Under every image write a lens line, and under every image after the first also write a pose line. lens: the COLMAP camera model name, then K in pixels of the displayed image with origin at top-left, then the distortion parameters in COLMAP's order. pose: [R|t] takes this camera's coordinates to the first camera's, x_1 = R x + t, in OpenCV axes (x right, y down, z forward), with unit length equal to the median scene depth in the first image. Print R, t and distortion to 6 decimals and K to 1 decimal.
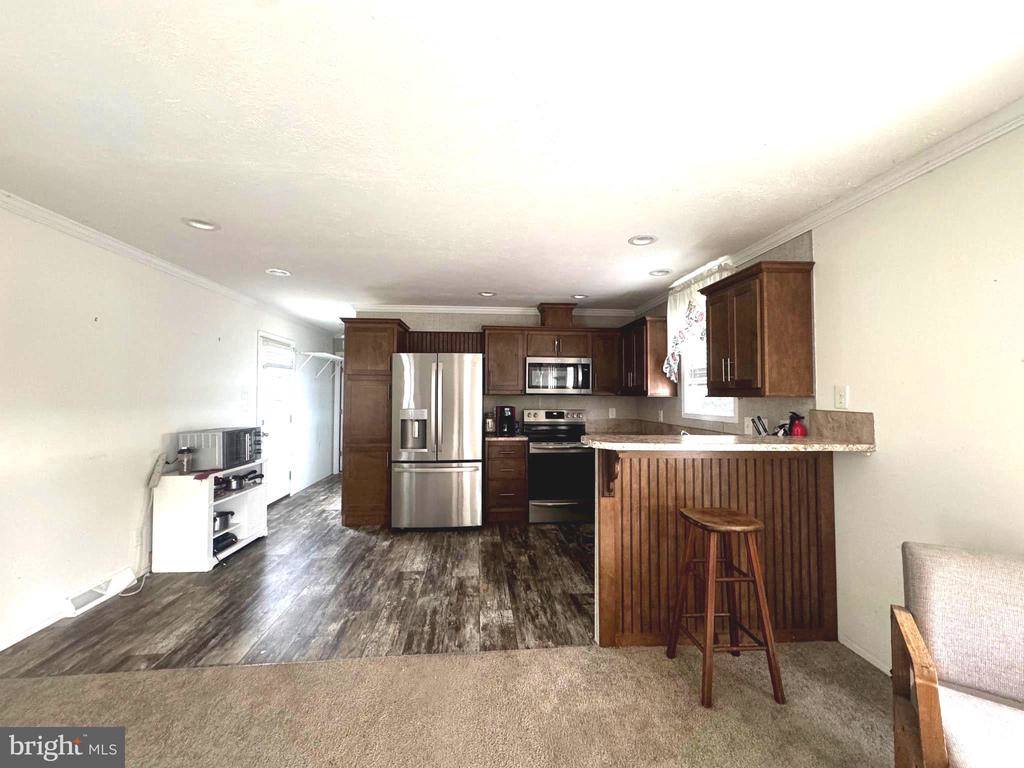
lens RADIAL K [[410.4, 0, 512.8], [0, 410.4, 382.3], [0, 0, 1]] dist [-0.000358, 0.000238]
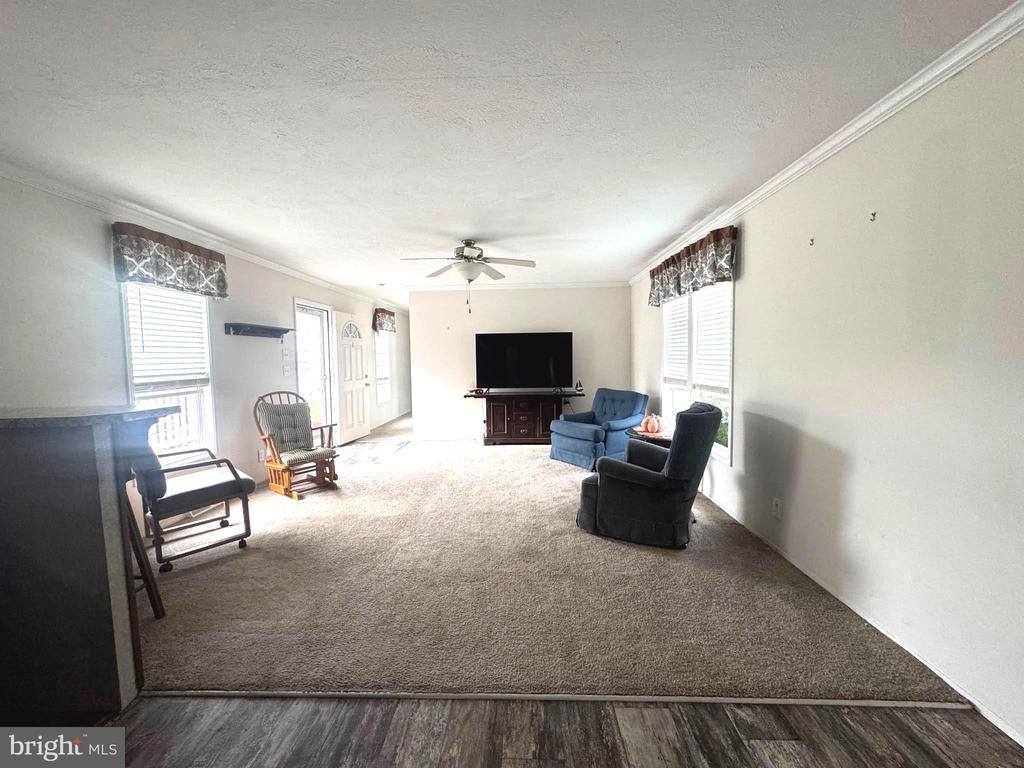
lens RADIAL K [[410.4, 0, 512.8], [0, 410.4, 382.3], [0, 0, 1]] dist [-0.000358, 0.000238]
pose [[-0.993012, 0.006366, 0.117845, -0.402524], [0.009916, 0.999514, 0.029560, 0.052769], [-0.117600, 0.030521, -0.992592, 1.206418]]
